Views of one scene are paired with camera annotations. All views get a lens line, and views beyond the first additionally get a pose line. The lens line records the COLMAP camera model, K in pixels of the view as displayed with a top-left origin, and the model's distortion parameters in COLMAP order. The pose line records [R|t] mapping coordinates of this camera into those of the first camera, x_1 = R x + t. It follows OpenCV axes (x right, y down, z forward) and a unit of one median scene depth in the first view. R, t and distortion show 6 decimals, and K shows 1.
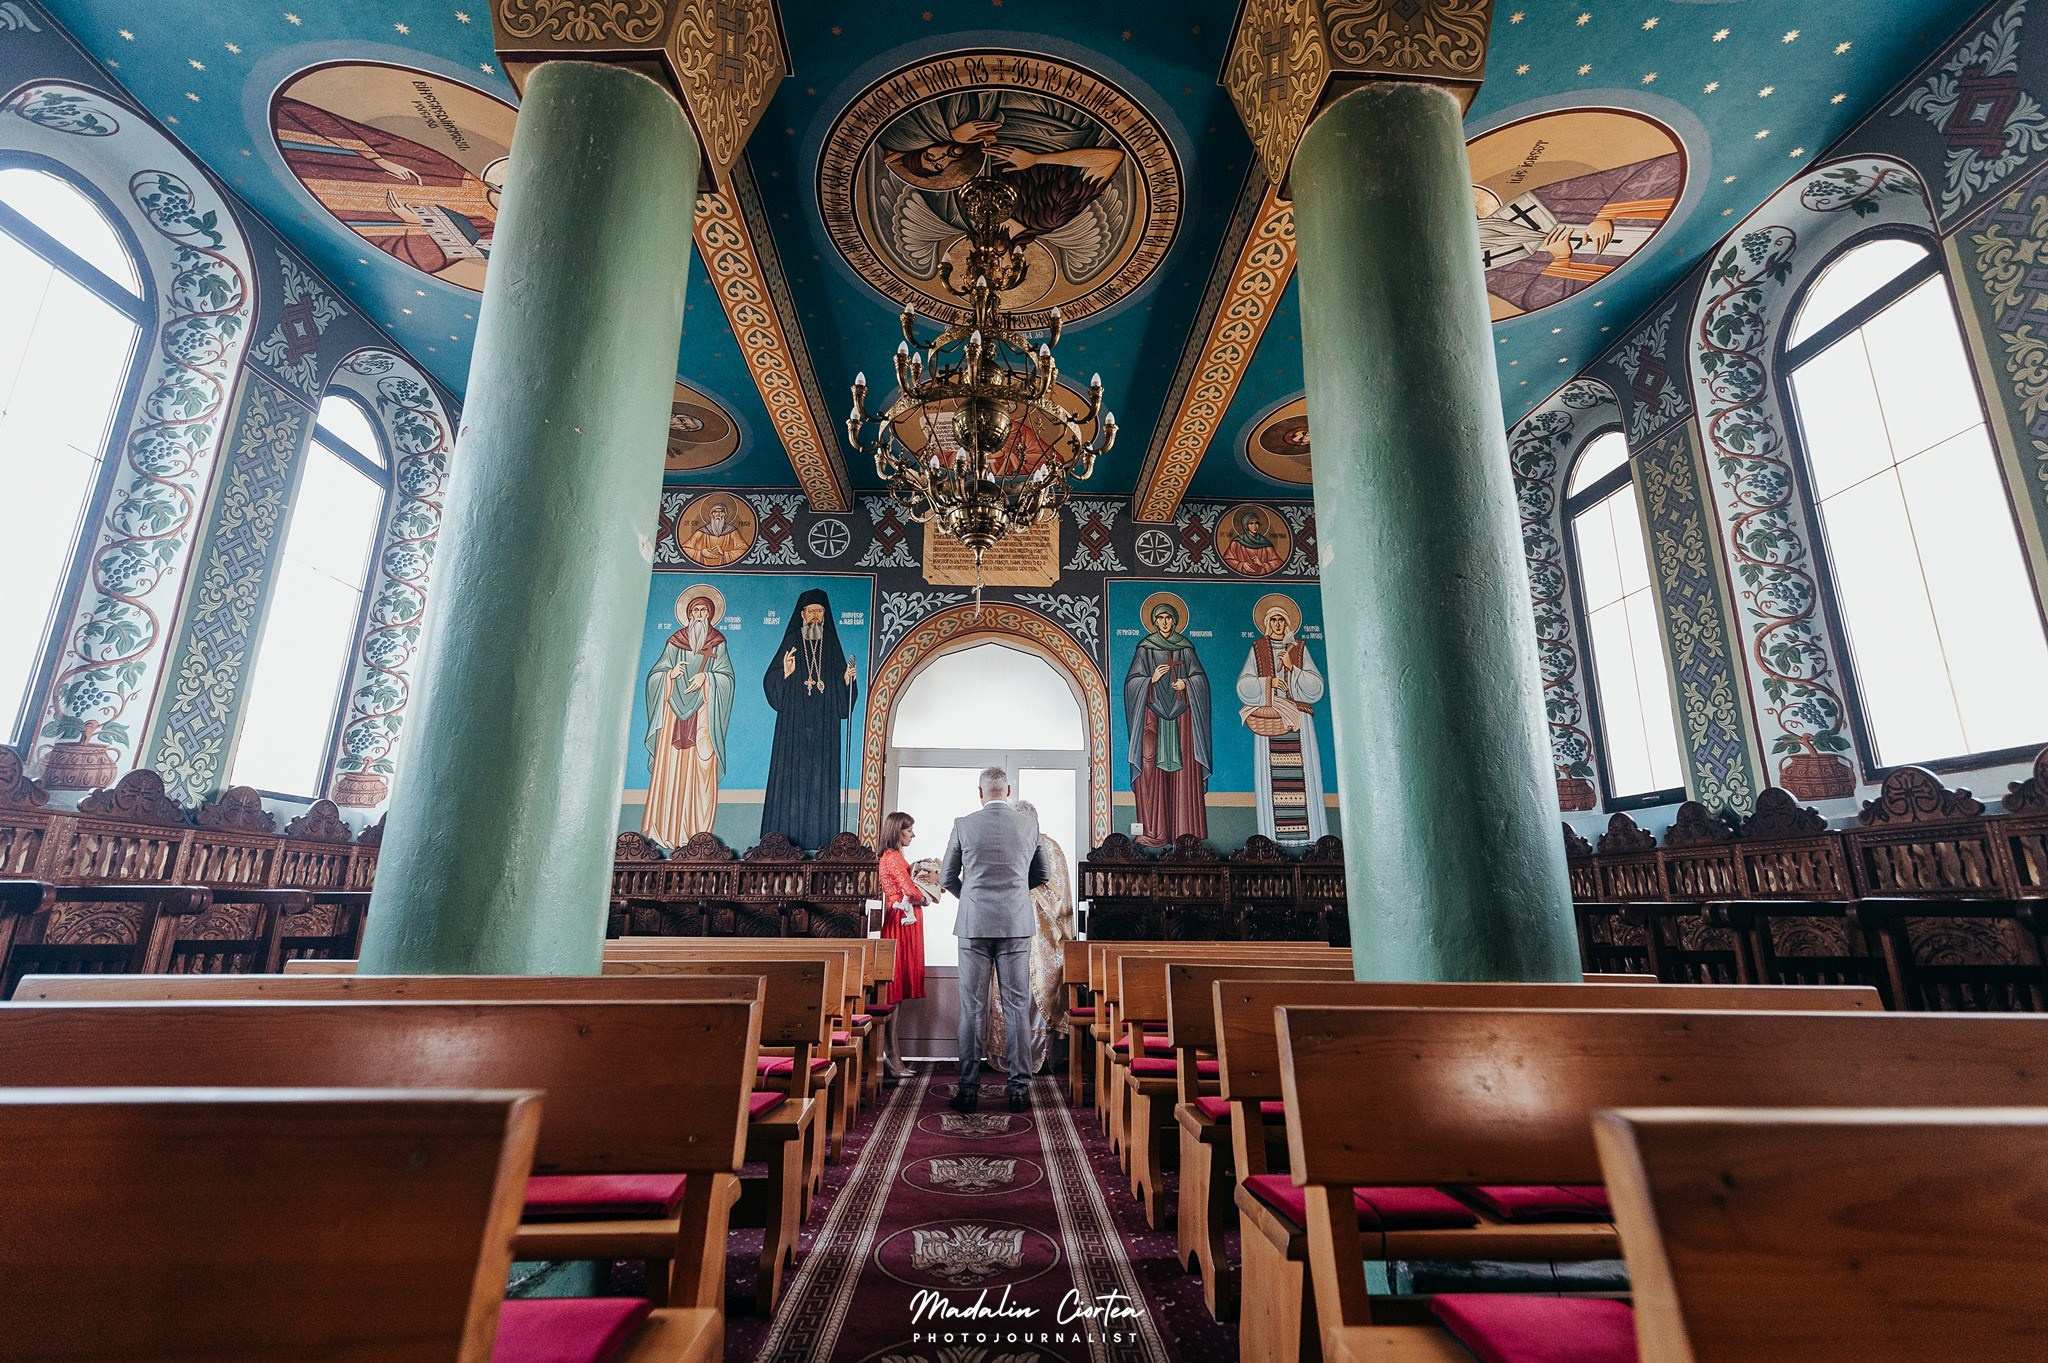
lens RADIAL K [[871.9, 0, 1031.5], [0, 871.9, 684.1], [0, 0, 1]] dist [0.000257, 0.000019]
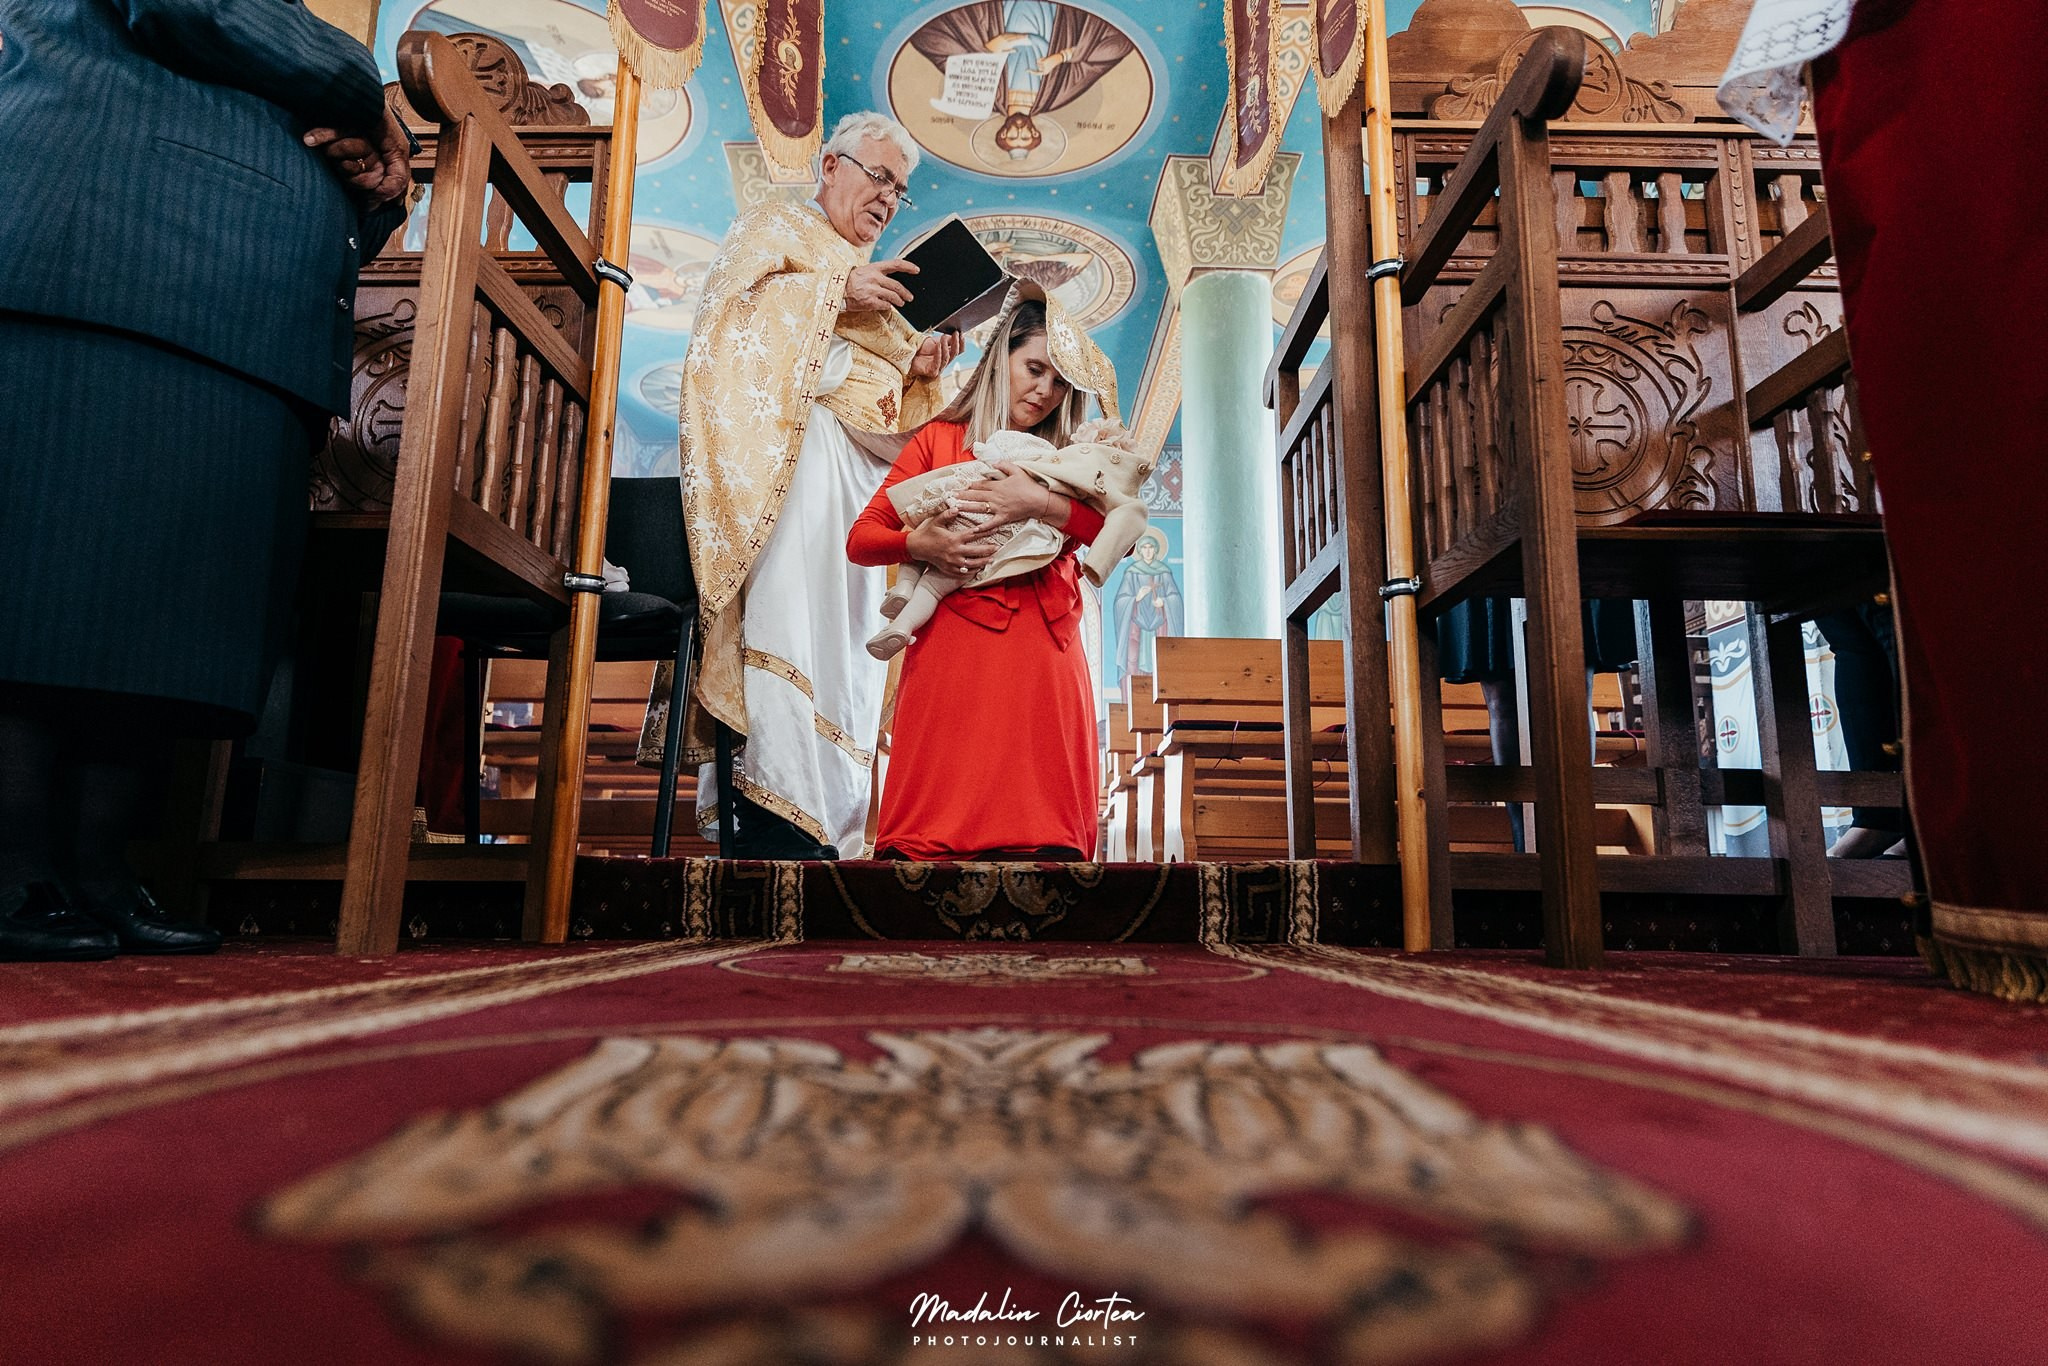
lens RADIAL K [[1166.2, 0, 1026.5], [0, 1166.2, 679.9], [0, 0, 1]] dist [-0.002925, -0.000966]
pose [[0.999717, -0.000381, -0.023773, 0.037711], [0.001847, 0.998094, 0.061679, 0.013281], [0.023704, -0.061705, 0.997813, -1.125059]]
